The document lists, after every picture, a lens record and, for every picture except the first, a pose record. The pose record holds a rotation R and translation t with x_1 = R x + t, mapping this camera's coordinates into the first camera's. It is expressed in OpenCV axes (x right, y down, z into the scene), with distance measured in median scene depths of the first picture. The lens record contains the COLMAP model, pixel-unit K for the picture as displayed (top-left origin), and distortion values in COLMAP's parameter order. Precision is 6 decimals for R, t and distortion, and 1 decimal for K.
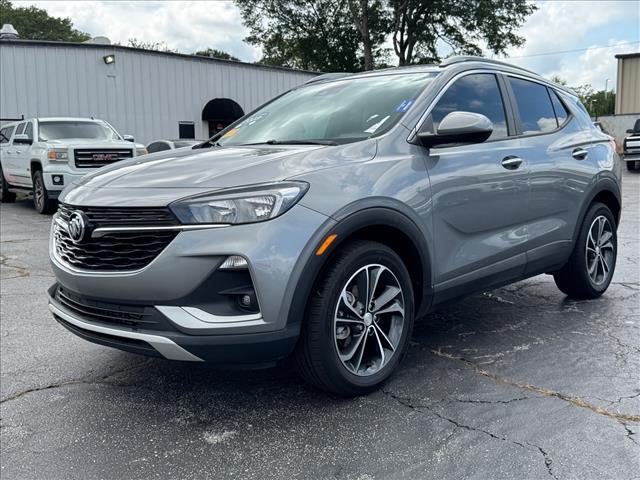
lens RADIAL K [[655.3, 0, 320.0], [0, 655.3, 240.0], [0, 0, 1]] dist [0.224893, -0.490001]
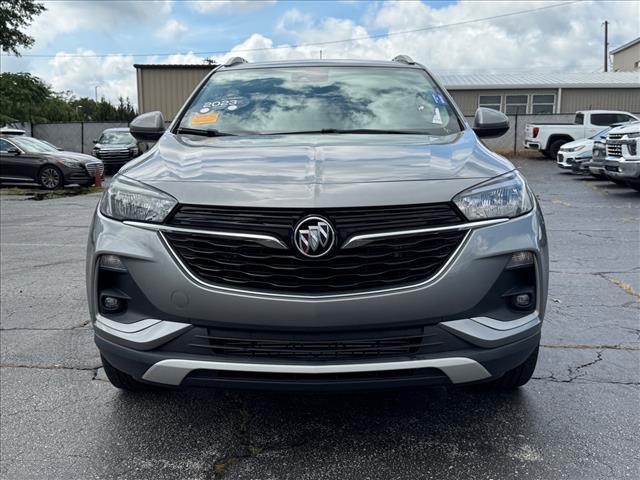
lens RADIAL K [[655.3, 0, 320.0], [0, 655.3, 240.0], [0, 0, 1]] dist [0.224893, -0.490001]
pose [[0.735548, -0.079210, 0.672826, -0.074027], [0.084740, 0.996099, 0.024628, -0.003023], [-0.672152, 0.038900, 0.739391, 0.039592]]
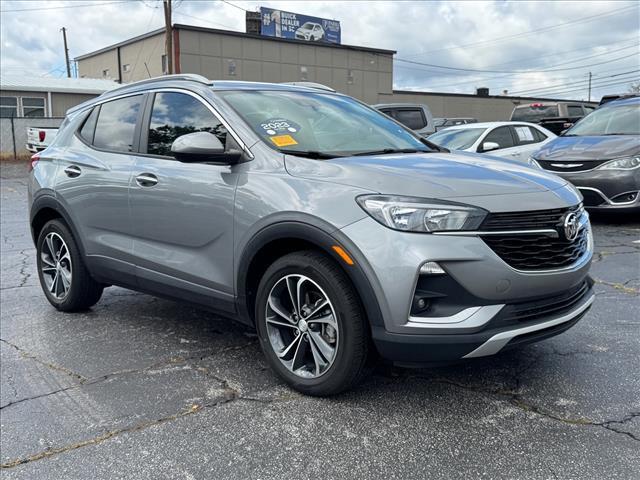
lens RADIAL K [[655.3, 0, 320.0], [0, 655.3, 240.0], [0, 0, 1]] dist [0.224893, -0.490001]
pose [[0.023127, -0.127485, 0.991571, -0.125331], [0.154524, 0.980373, 0.122441, -0.016691], [-0.987718, 0.150390, 0.042373, 0.116878]]
